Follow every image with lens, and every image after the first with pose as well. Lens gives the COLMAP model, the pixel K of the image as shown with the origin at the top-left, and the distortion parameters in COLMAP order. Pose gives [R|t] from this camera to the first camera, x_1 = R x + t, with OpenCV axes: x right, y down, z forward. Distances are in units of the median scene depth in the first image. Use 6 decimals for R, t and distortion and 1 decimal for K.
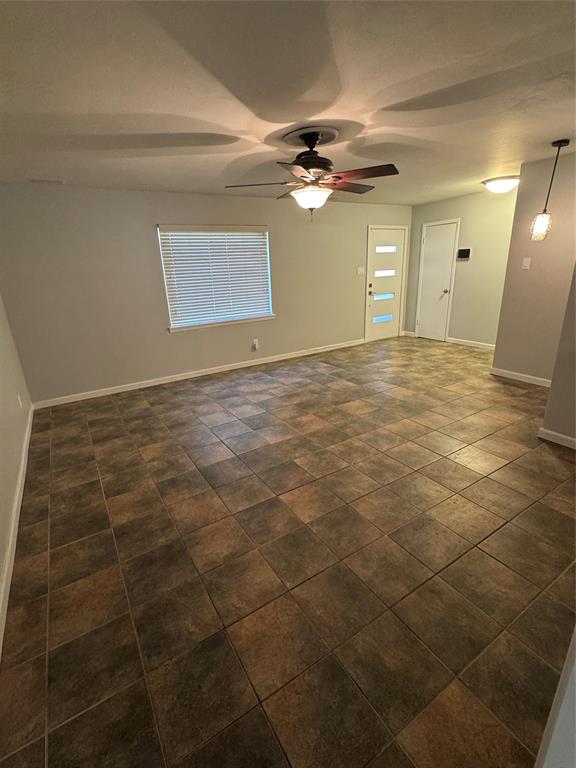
lens RADIAL K [[355.5, 0, 288.0], [0, 355.5, 384.0], [0, 0, 1]] dist [-0.002695, 0.001674]
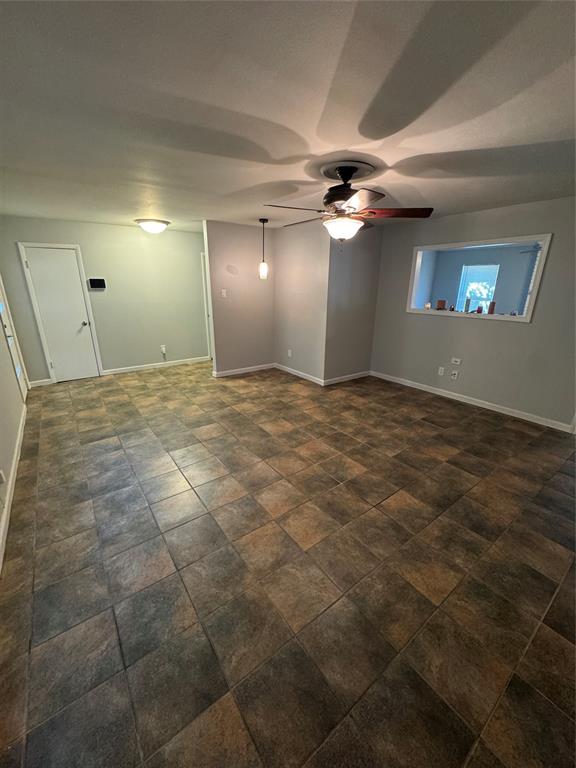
lens RADIAL K [[306.5, 0, 287.4], [0, 306.5, 383.2], [0, 0, 1]] dist [-0.001466, -0.000234]
pose [[-0.073850, -0.270805, 0.959797, -0.629356], [0.319711, 0.905199, 0.280000, -0.288783], [-0.944633, 0.327536, 0.019730, 0.889575]]
